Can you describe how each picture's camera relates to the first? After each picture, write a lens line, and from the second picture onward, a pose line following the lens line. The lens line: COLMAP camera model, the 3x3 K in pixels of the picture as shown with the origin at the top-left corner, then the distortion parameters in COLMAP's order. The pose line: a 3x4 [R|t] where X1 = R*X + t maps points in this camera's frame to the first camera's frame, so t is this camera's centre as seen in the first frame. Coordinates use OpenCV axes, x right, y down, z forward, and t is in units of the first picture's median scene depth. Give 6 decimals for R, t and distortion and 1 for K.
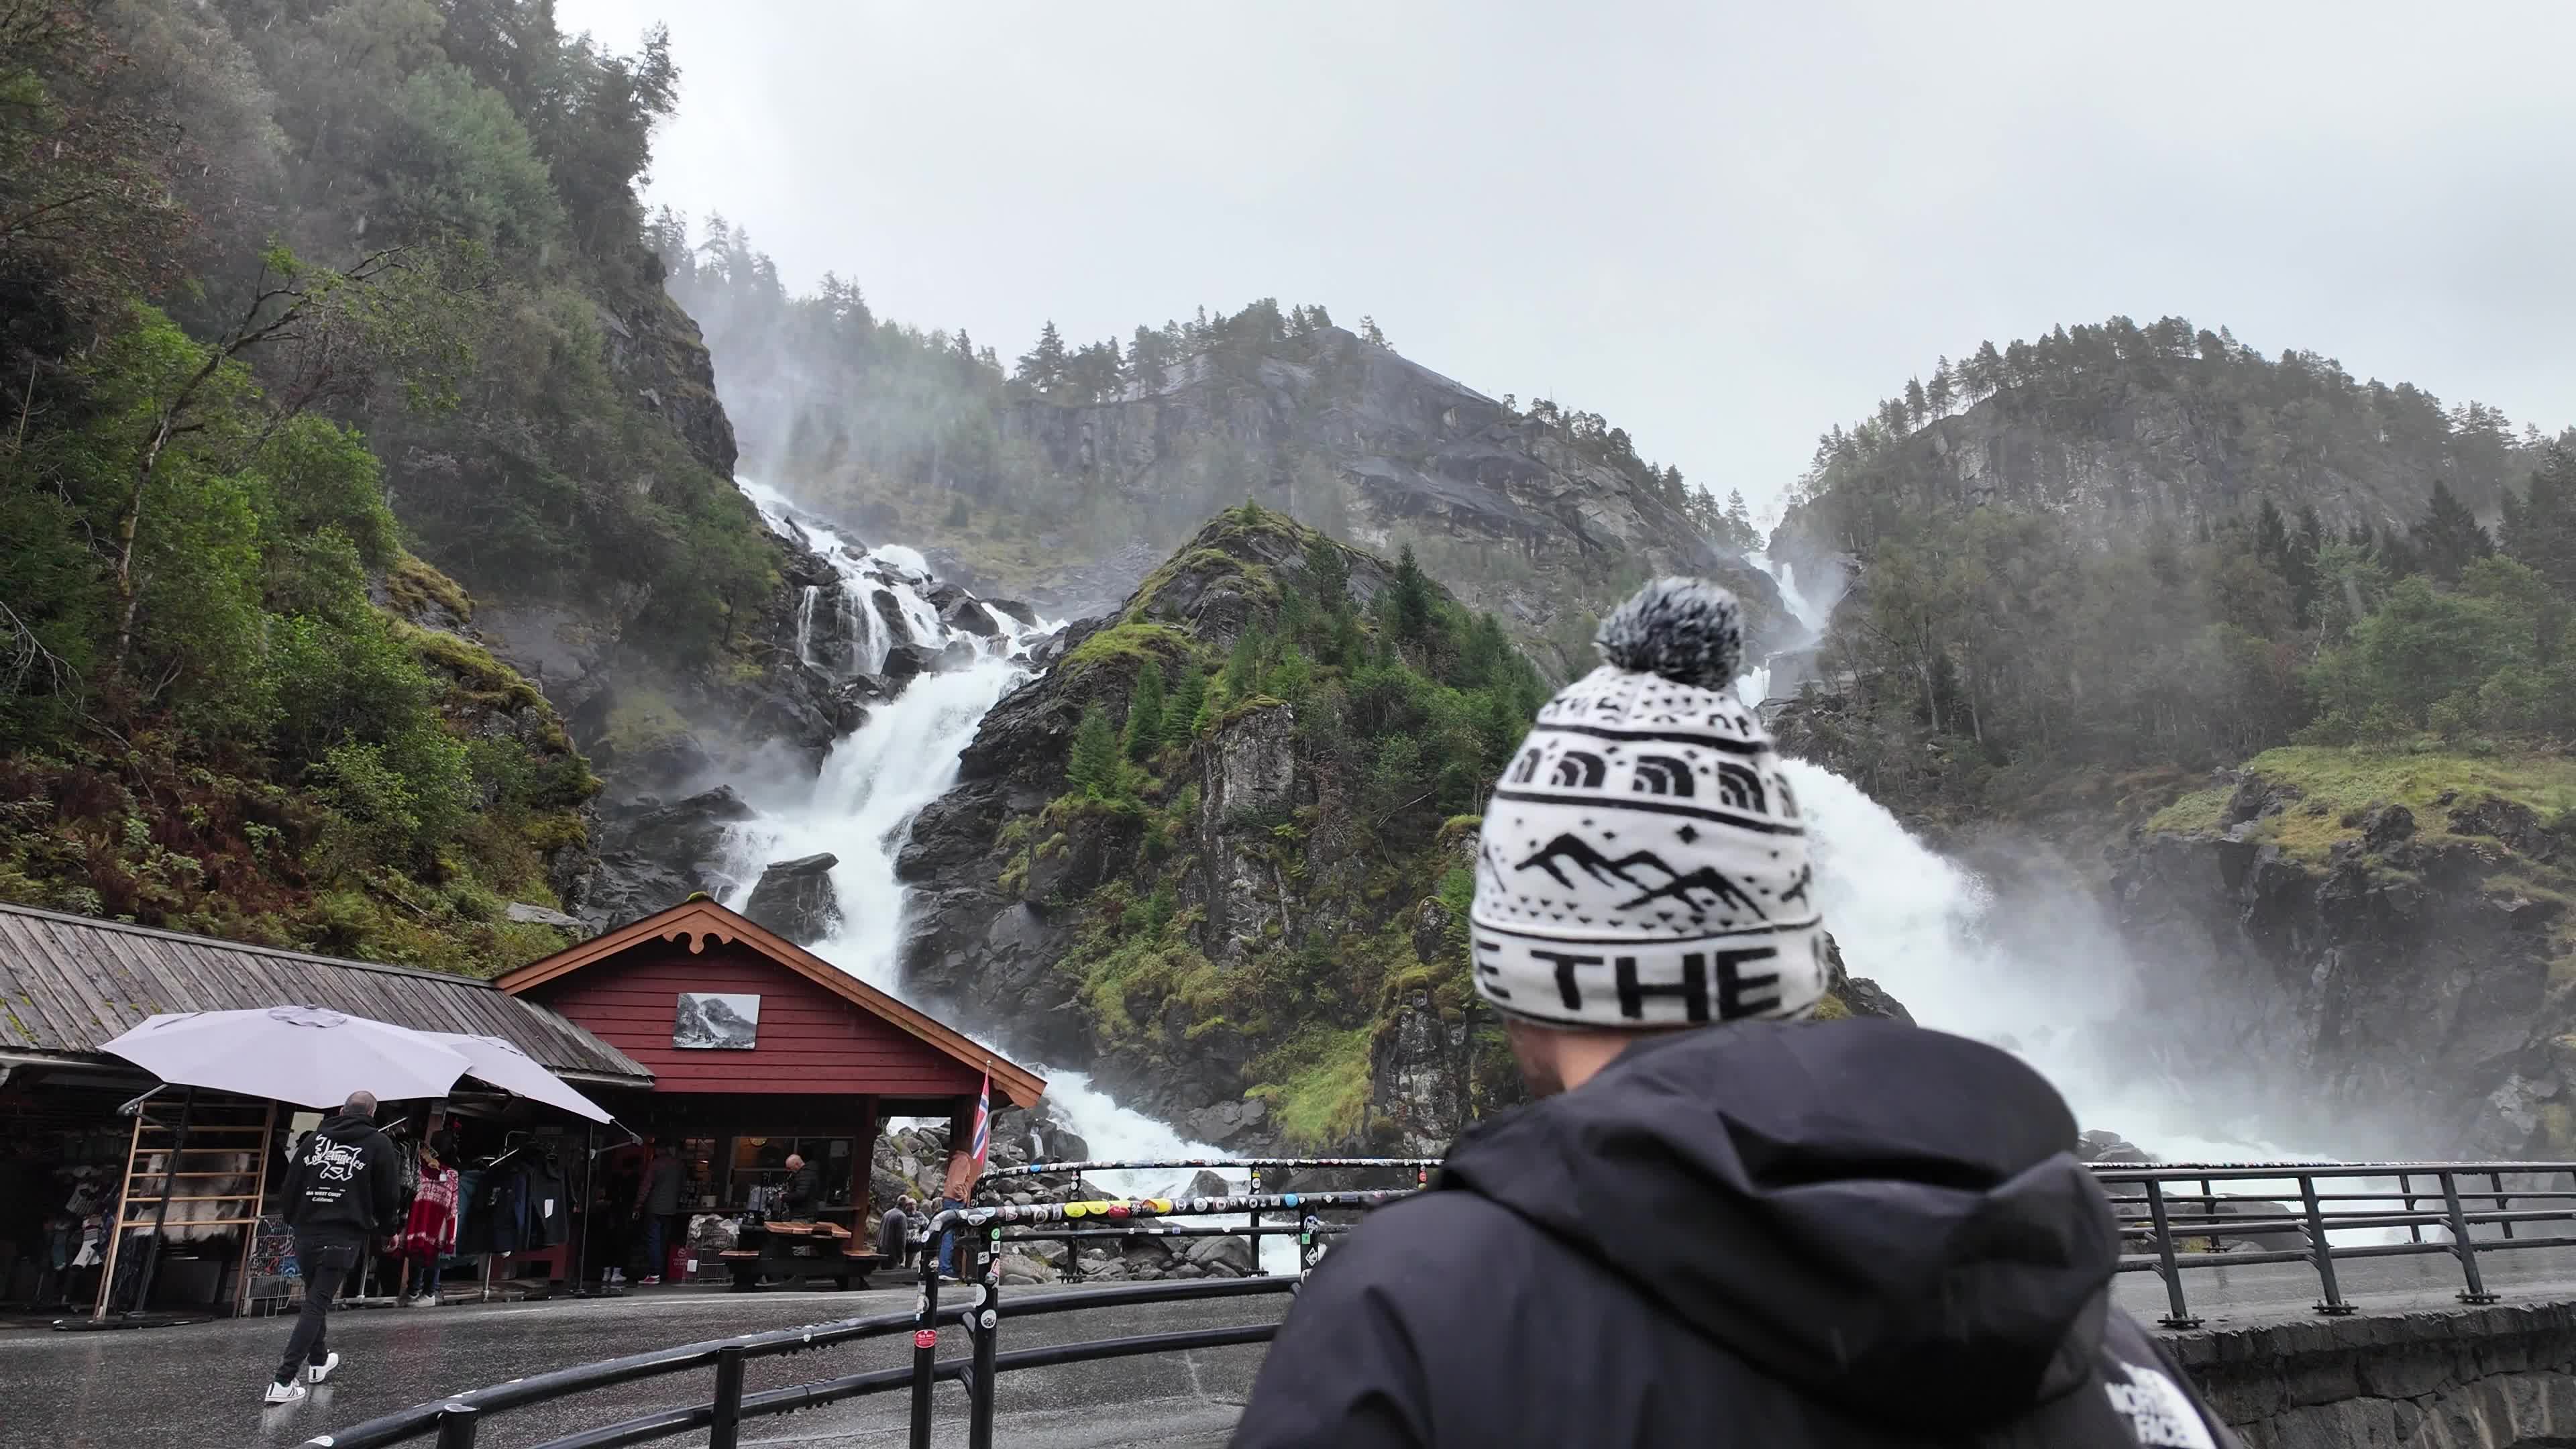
lens RADIAL K [[1501.0, 0, 1274.5], [0, 1501.0, 712.1], [0, 0, 1]] dist [0.030349, -0.024246]
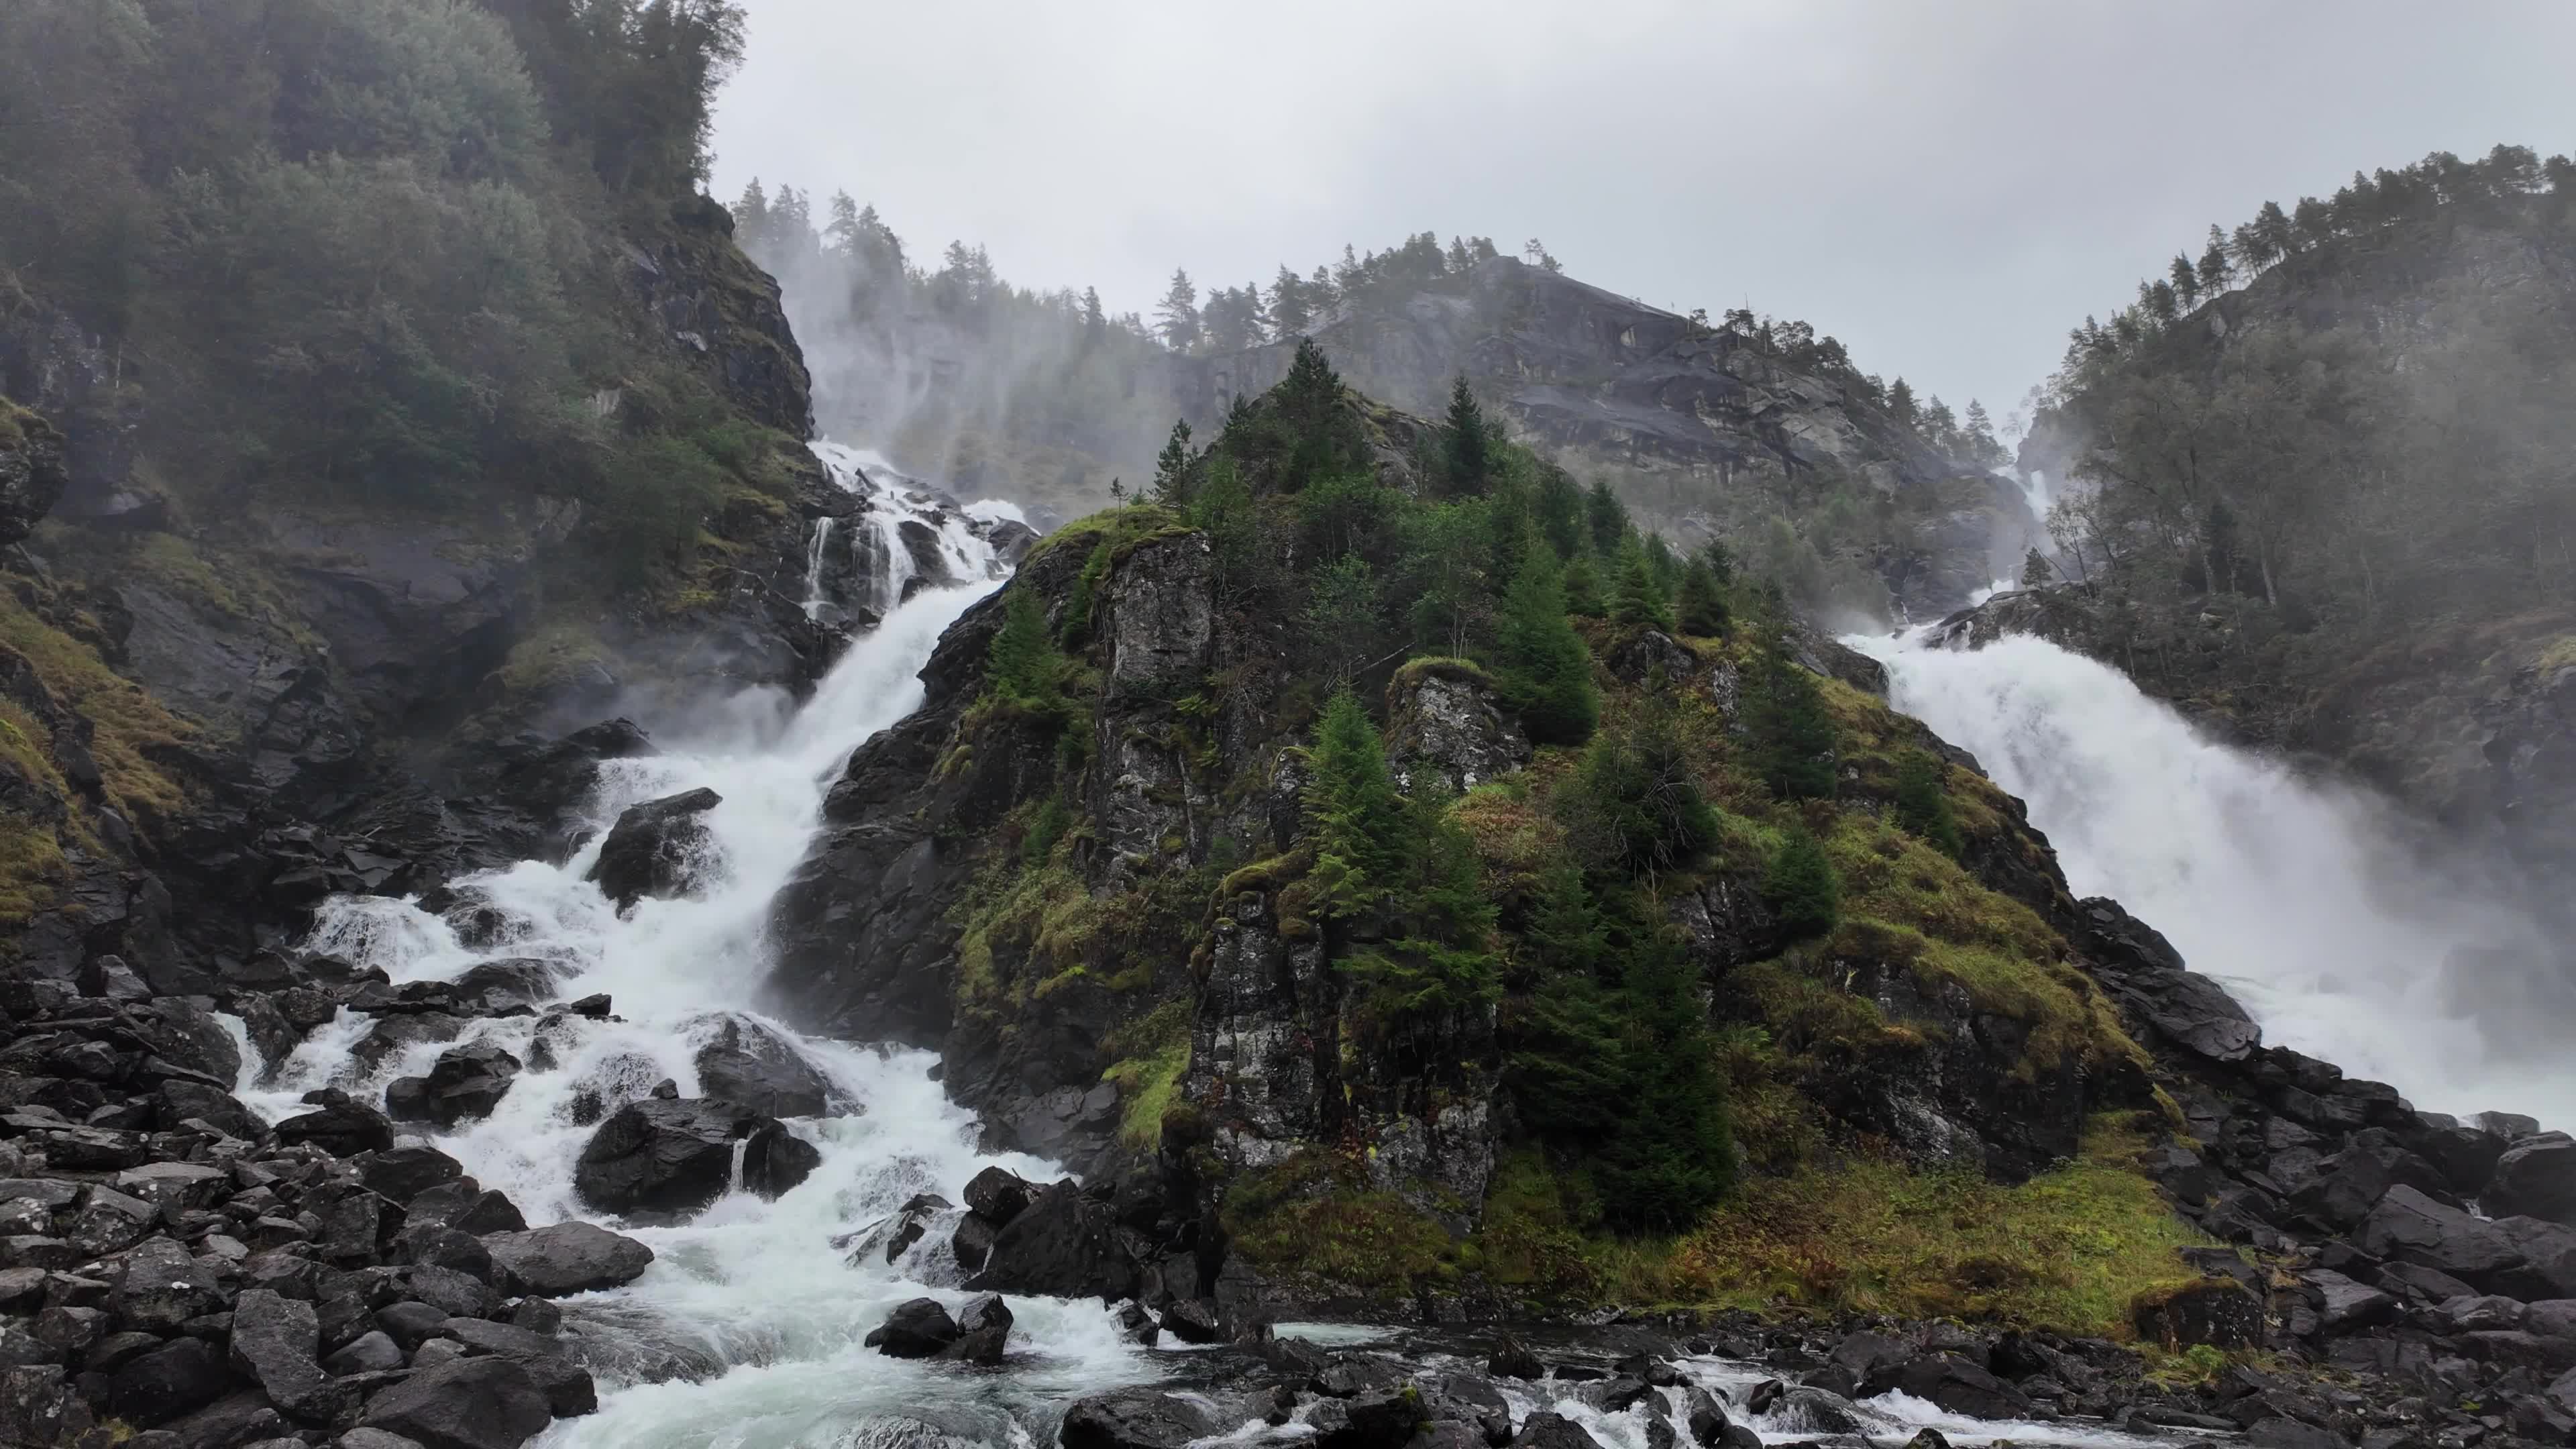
lens RADIAL K [[1501.0, 0, 1289.6], [0, 1501.0, 702.9], [0, 0, 1]] dist [0.030349, -0.024246]
pose [[0.987388, -0.054459, -0.148657, 0.089825], [0.053512, 0.998513, -0.010367, 0.051112], [0.149001, 0.002281, 0.988834, 0.178968]]
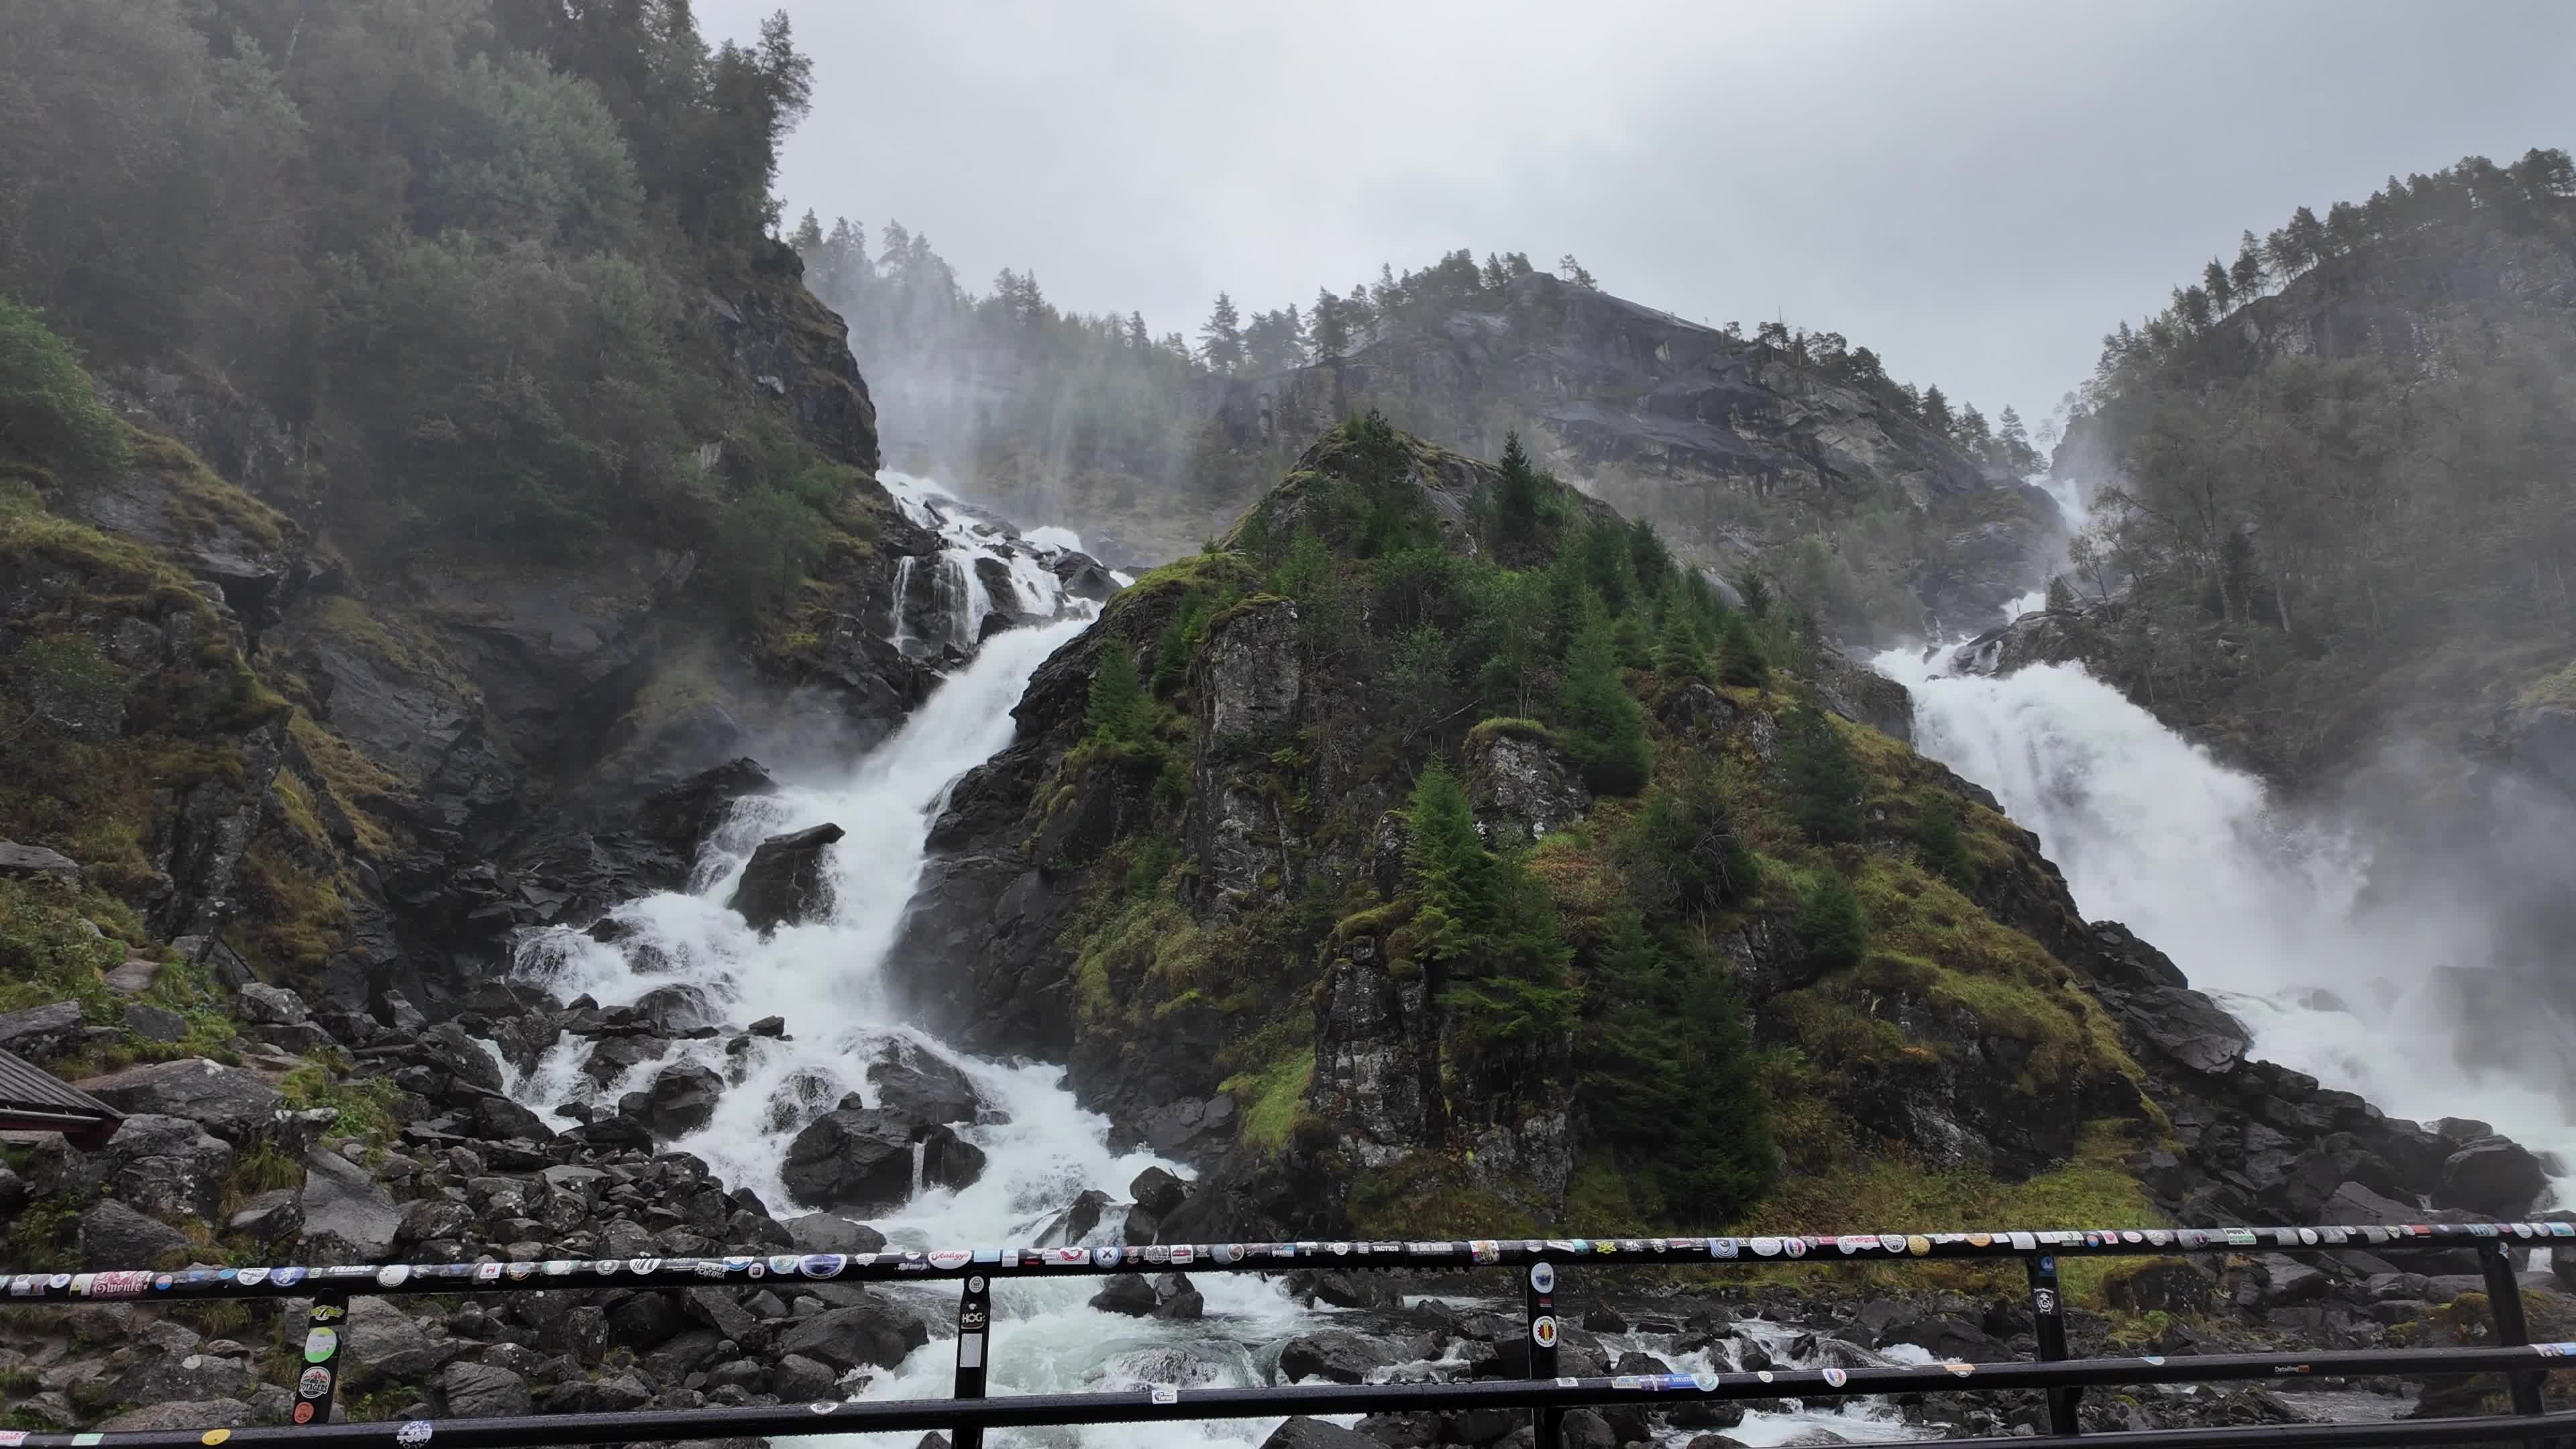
lens RADIAL K [[1501.0, 0, 1286.7], [0, 1501.0, 703.3], [0, 0, 1]] dist [0.030349, -0.024246]
pose [[0.983125, -0.062739, -0.171842, 0.083306], [0.061606, 0.998029, -0.011926, 0.035269], [0.172251, 0.001138, 0.985052, 0.126845]]
